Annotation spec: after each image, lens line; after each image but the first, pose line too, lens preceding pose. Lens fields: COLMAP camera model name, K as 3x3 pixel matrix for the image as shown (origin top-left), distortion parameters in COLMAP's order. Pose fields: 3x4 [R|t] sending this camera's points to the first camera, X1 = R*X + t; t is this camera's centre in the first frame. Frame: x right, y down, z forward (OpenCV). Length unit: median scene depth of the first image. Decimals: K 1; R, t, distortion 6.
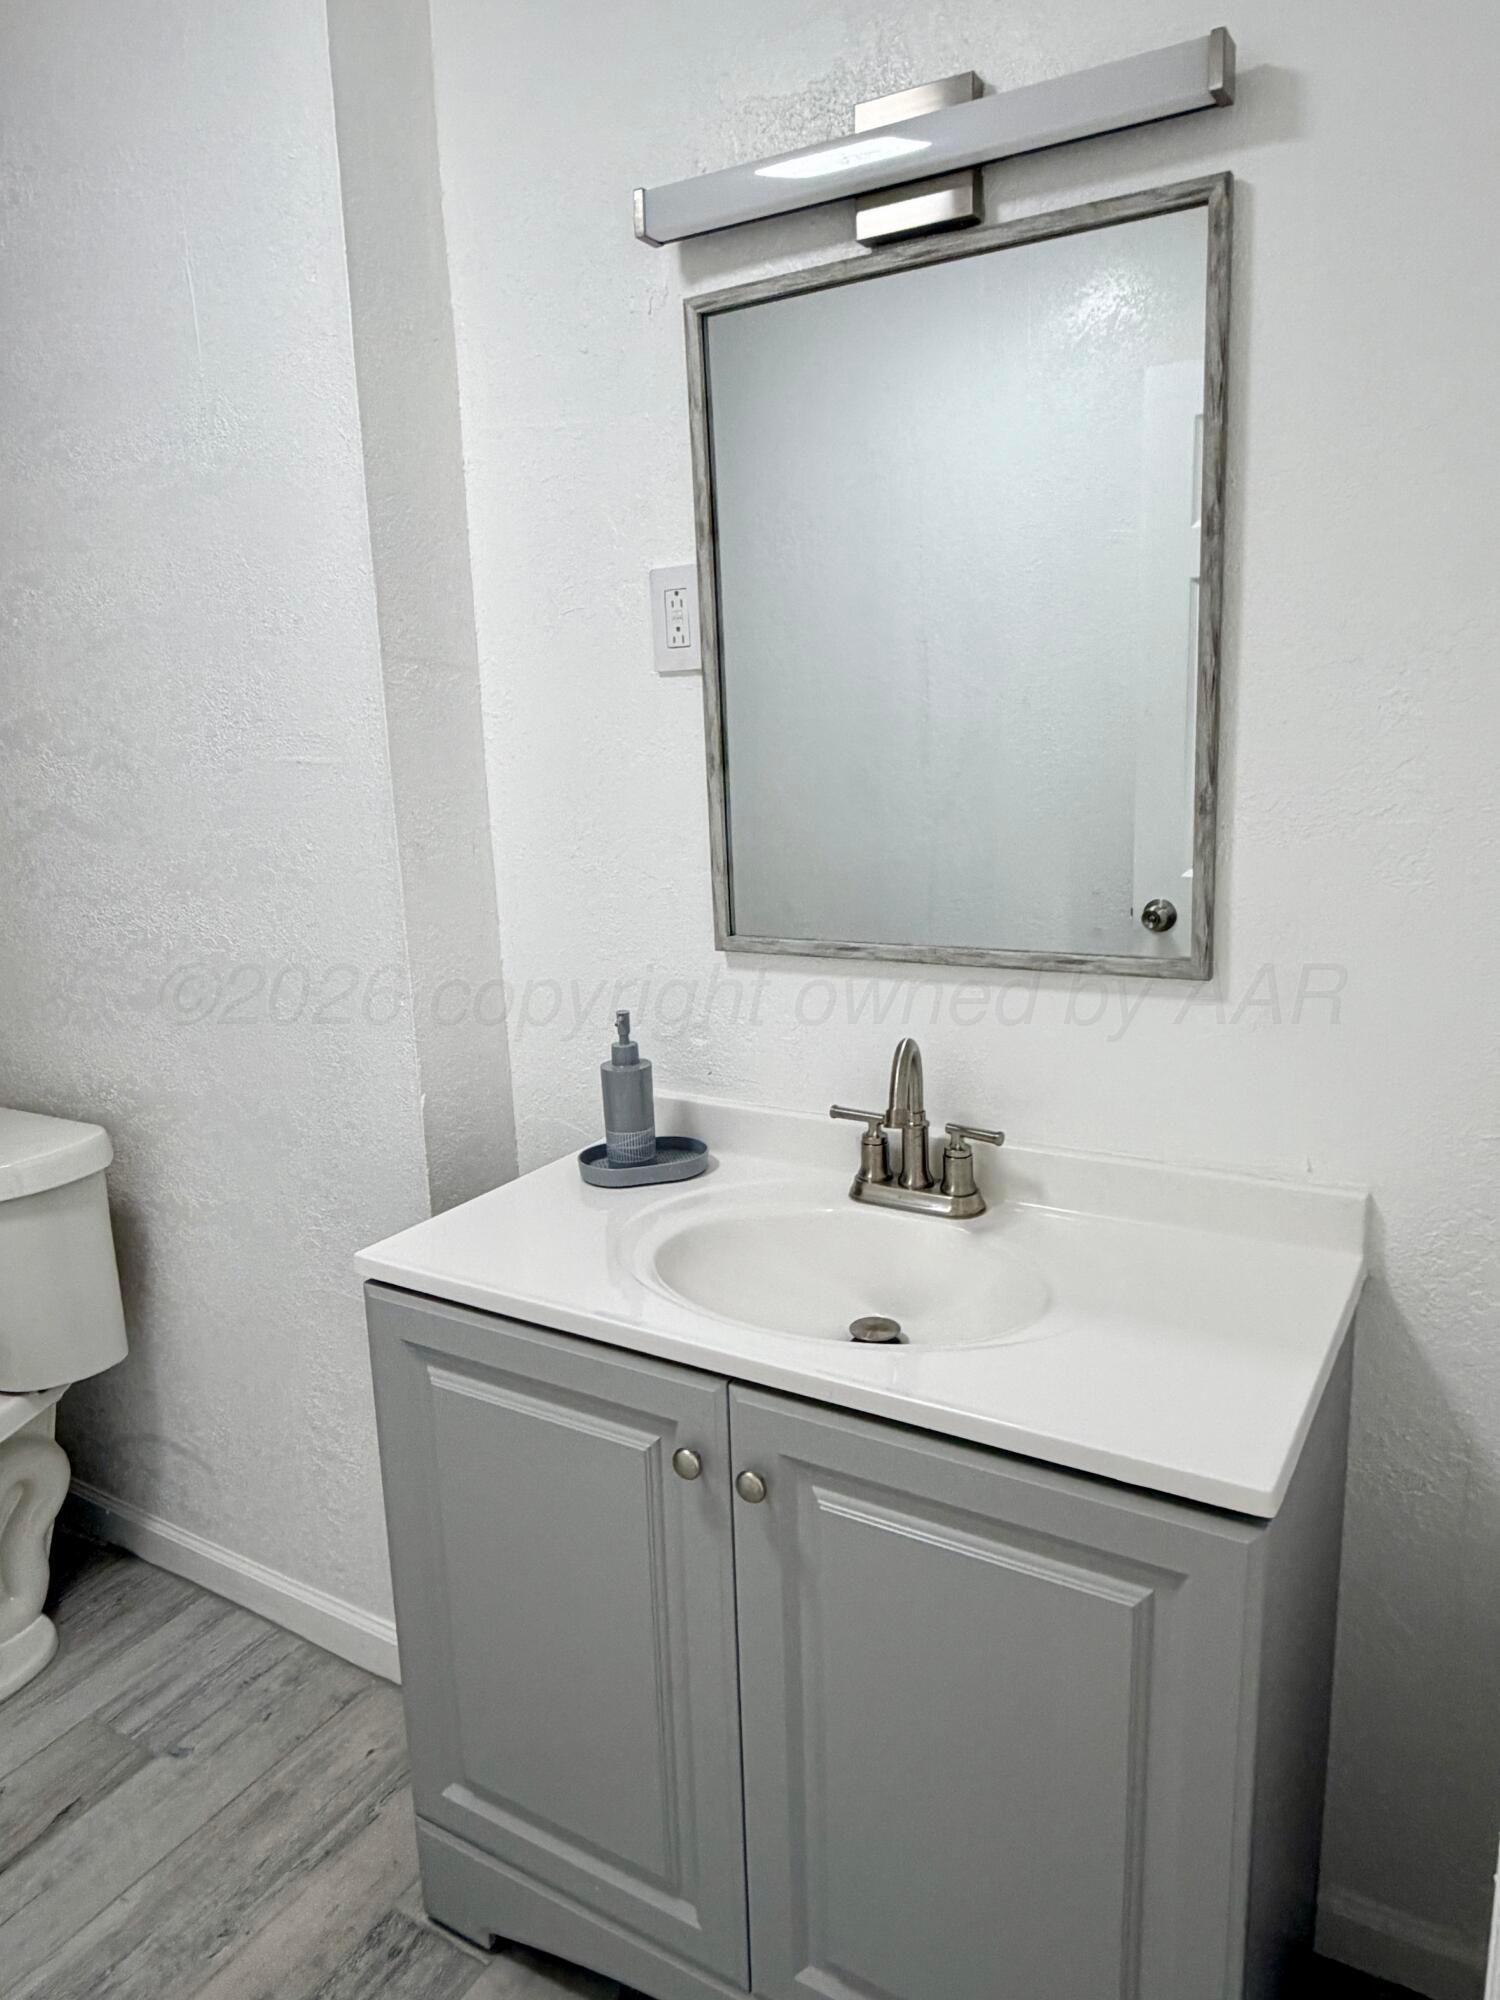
lens RADIAL K [[1351.1, 0, 745.6], [0, 1351.1, 979.6], [0, 0, 1]] dist [-0.001114, 0.002464]
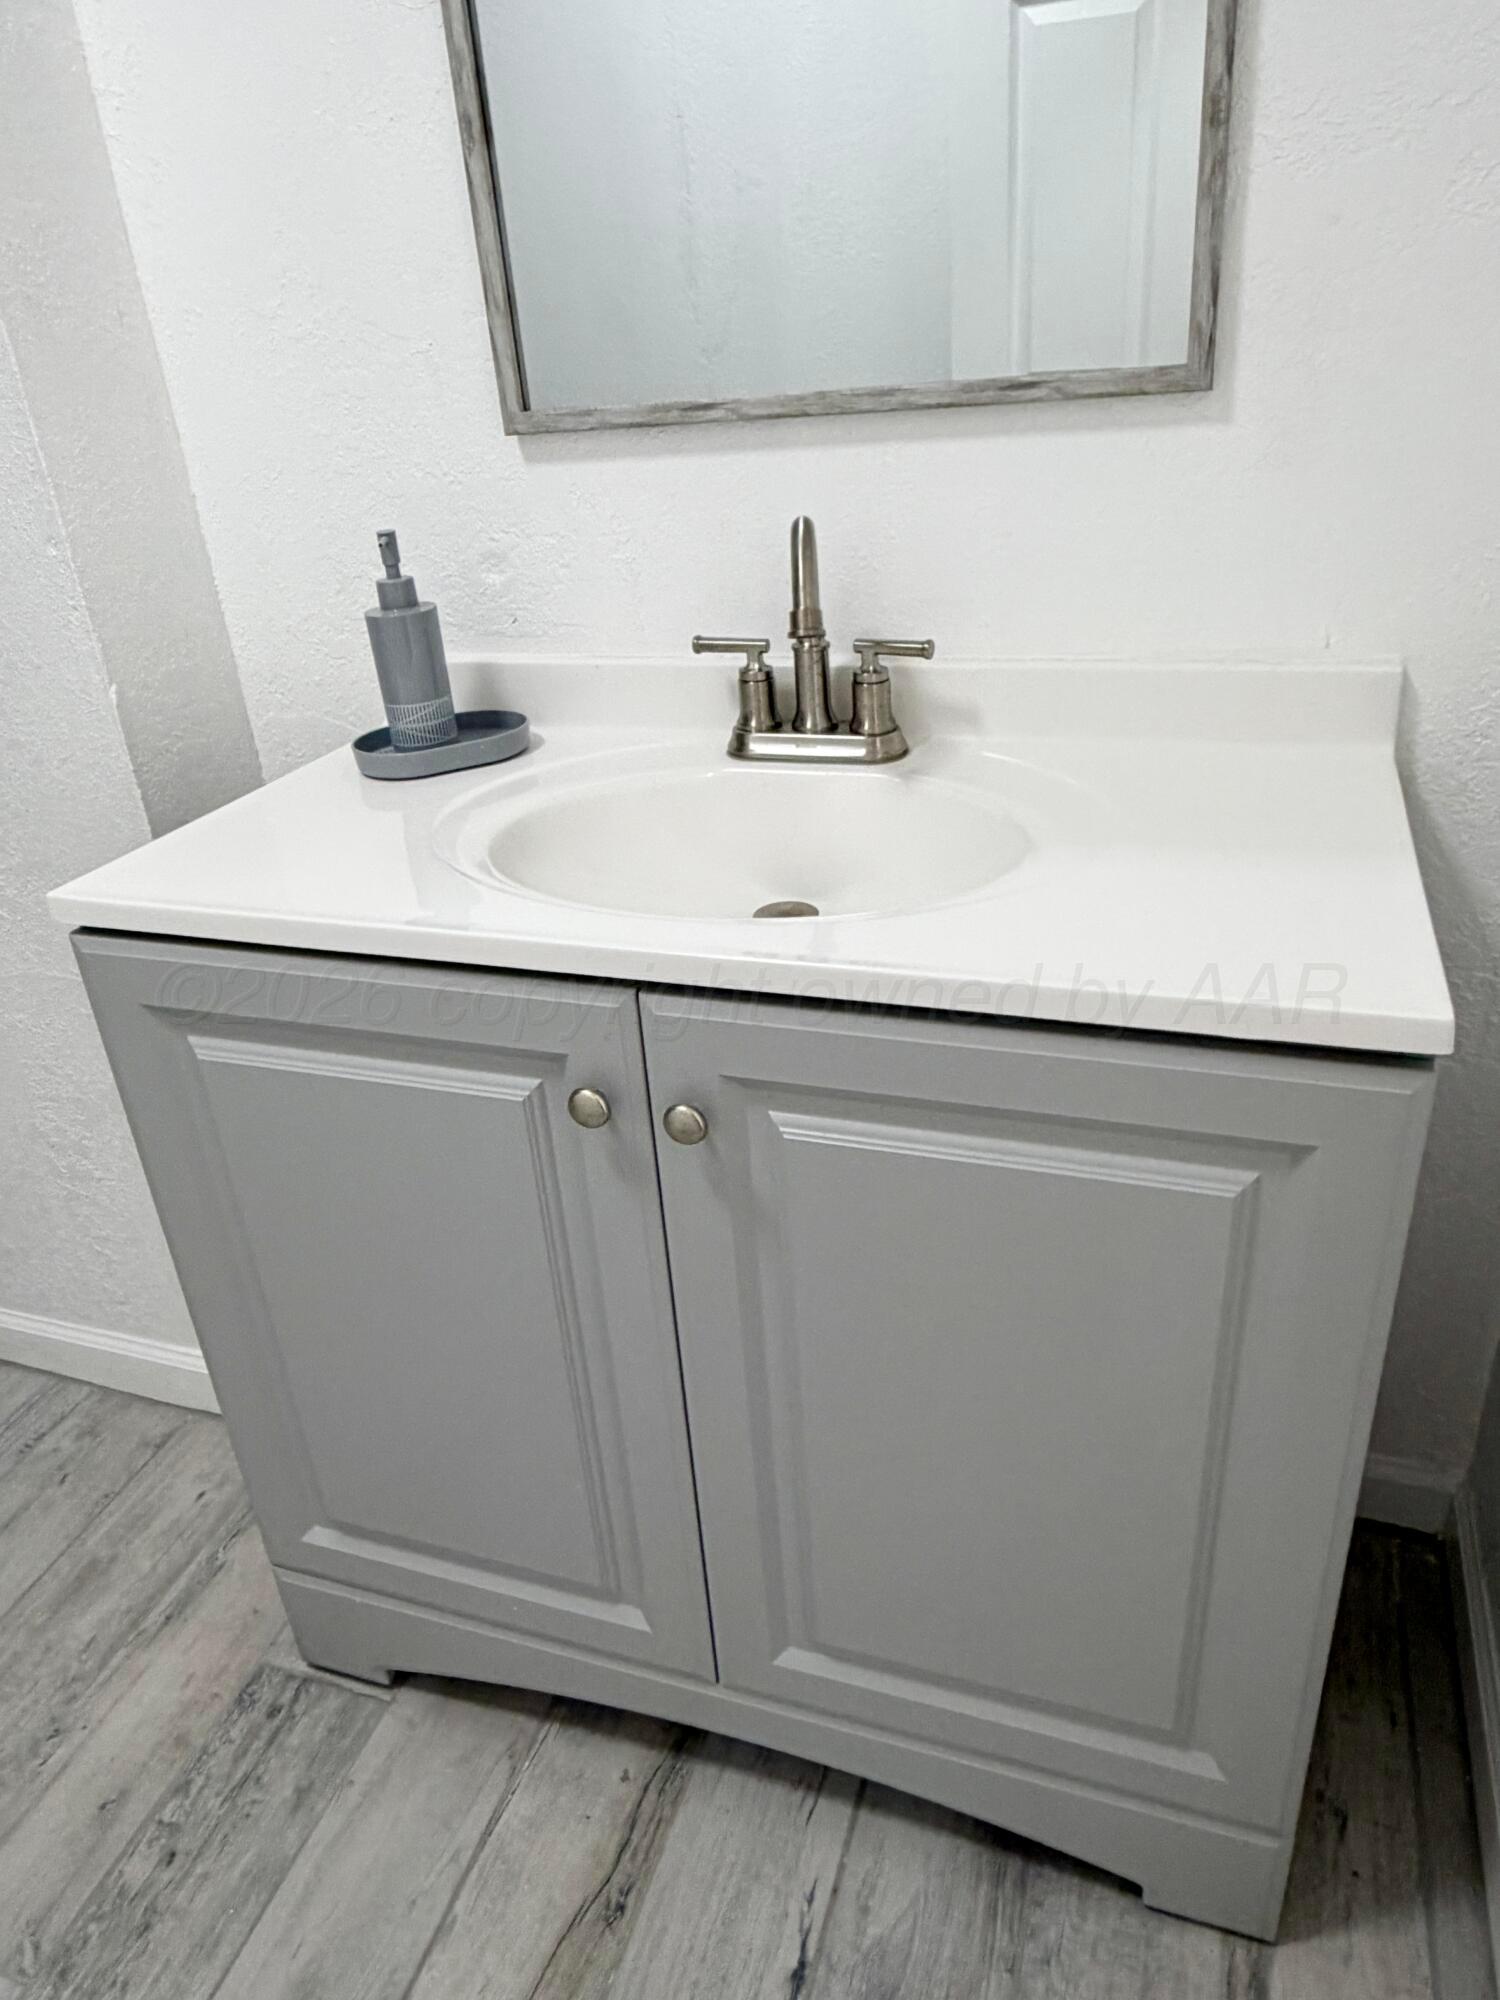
lens RADIAL K [[1351.1, 0, 745.6], [0, 1351.1, 979.6], [0, 0, 1]] dist [-0.001114, 0.002464]
pose [[0.977250, -0.124464, 0.171730, -0.057206], [0.078813, 0.964829, 0.250785, 0.087884], [-0.196904, -0.231546, 0.952689, 0.232453]]
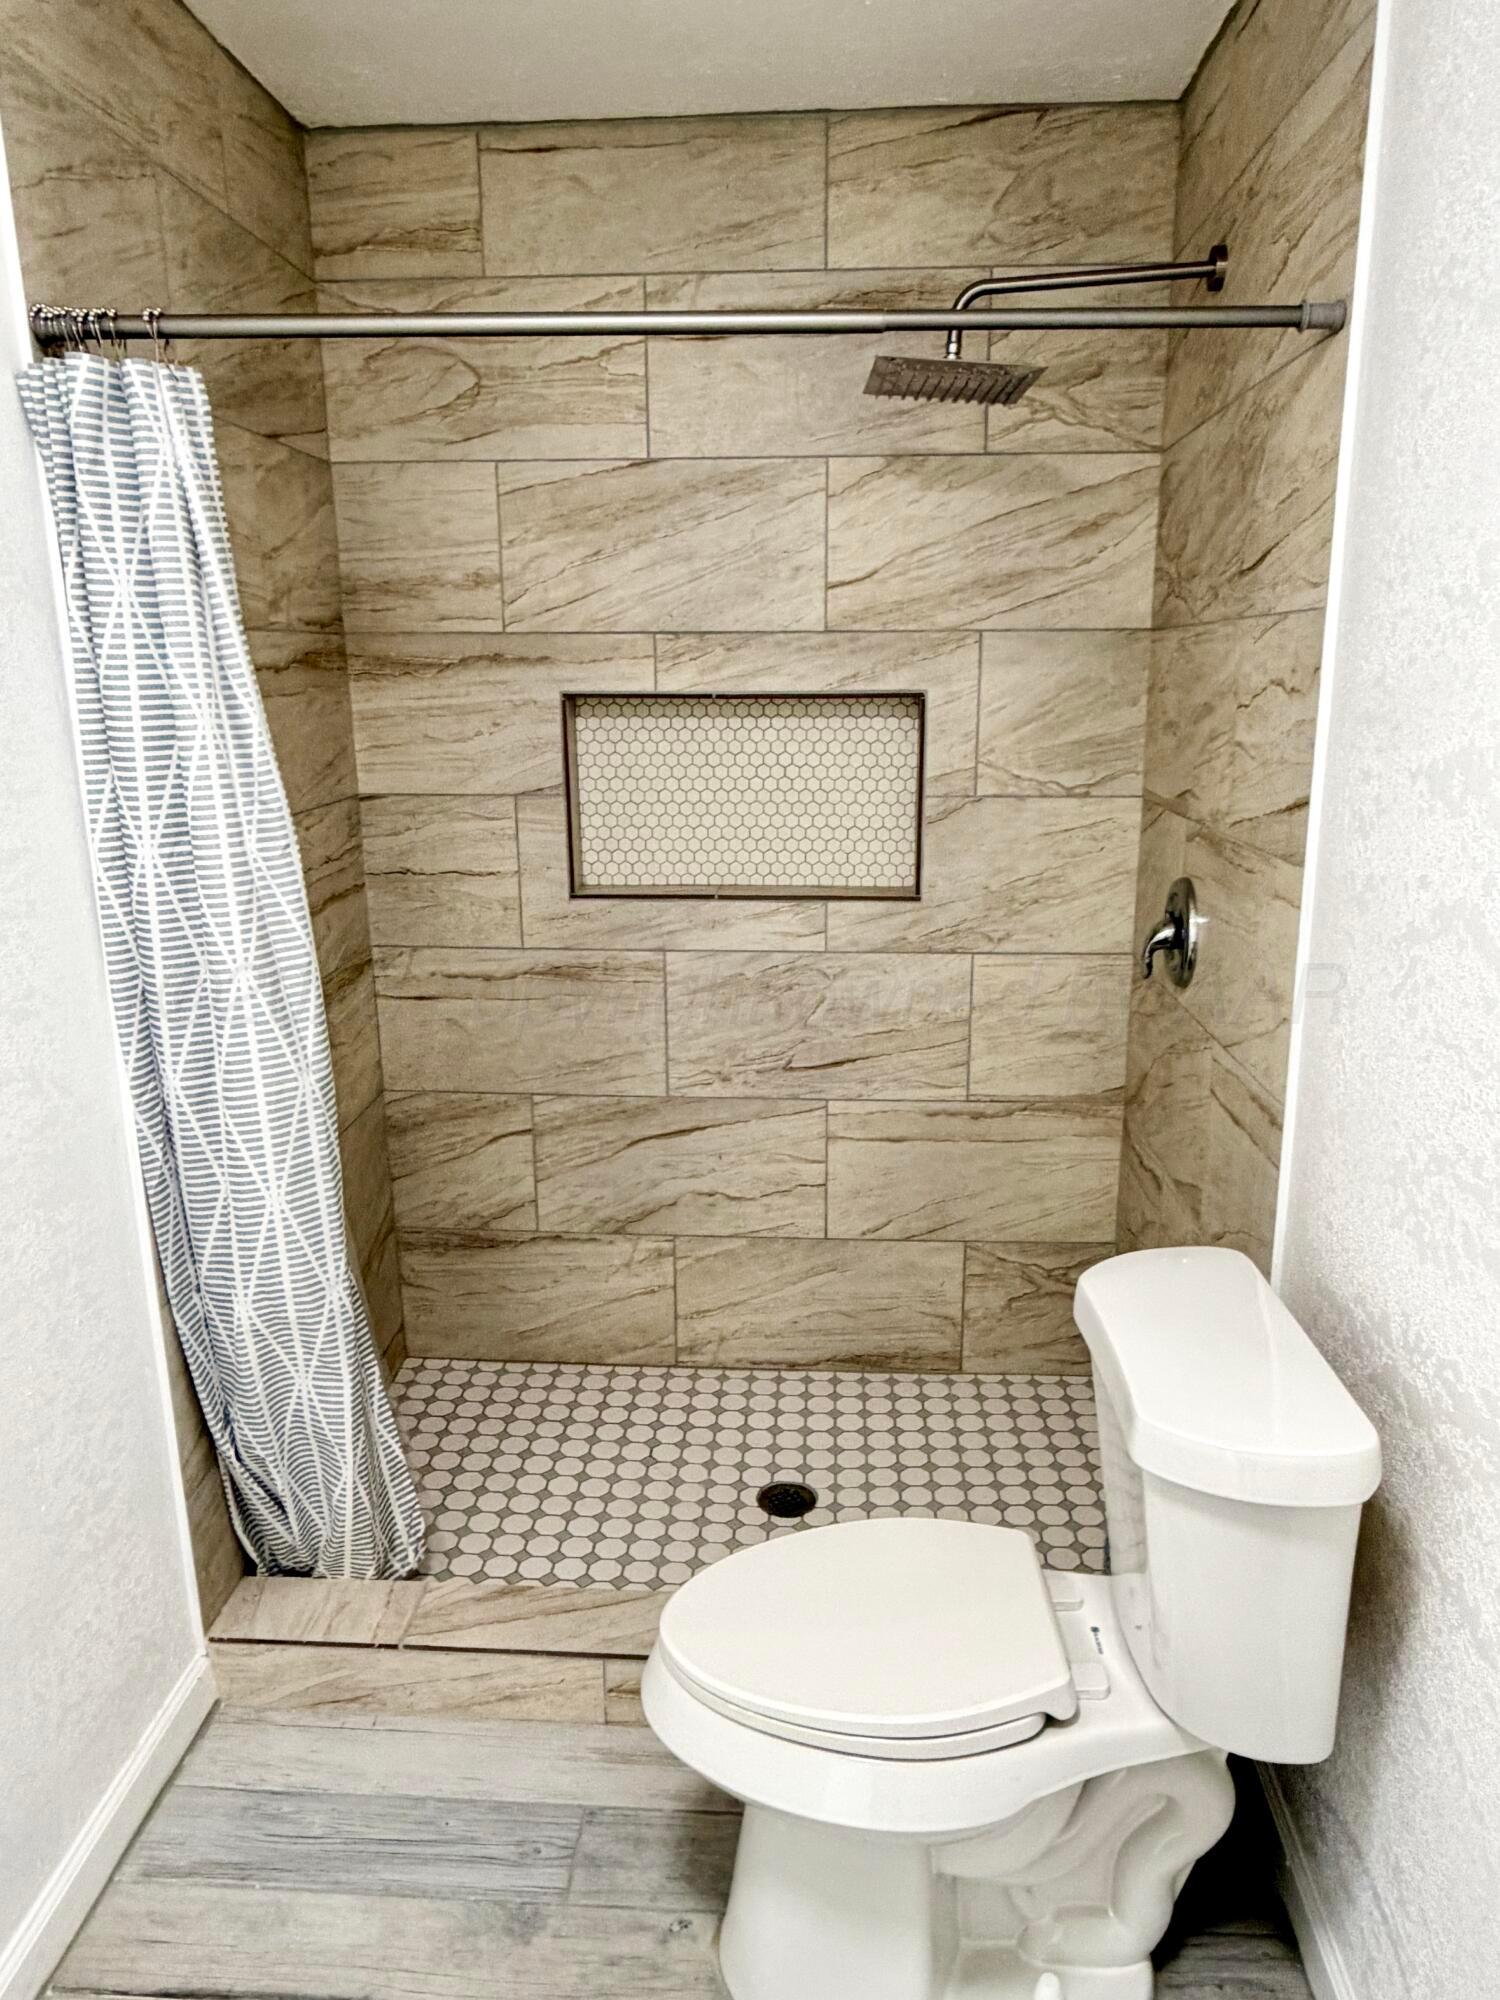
lens RADIAL K [[1351.0, 0, 755.3], [0, 1351.0, 995.2], [0, 0, 1]] dist [0.002029, -0.002954]
pose [[0.462746, 0.250987, -0.850219, -0.157067], [-0.192426, 0.964655, 0.180038, -0.165740], [0.865355, 0.080292, 0.494686, 0.515268]]
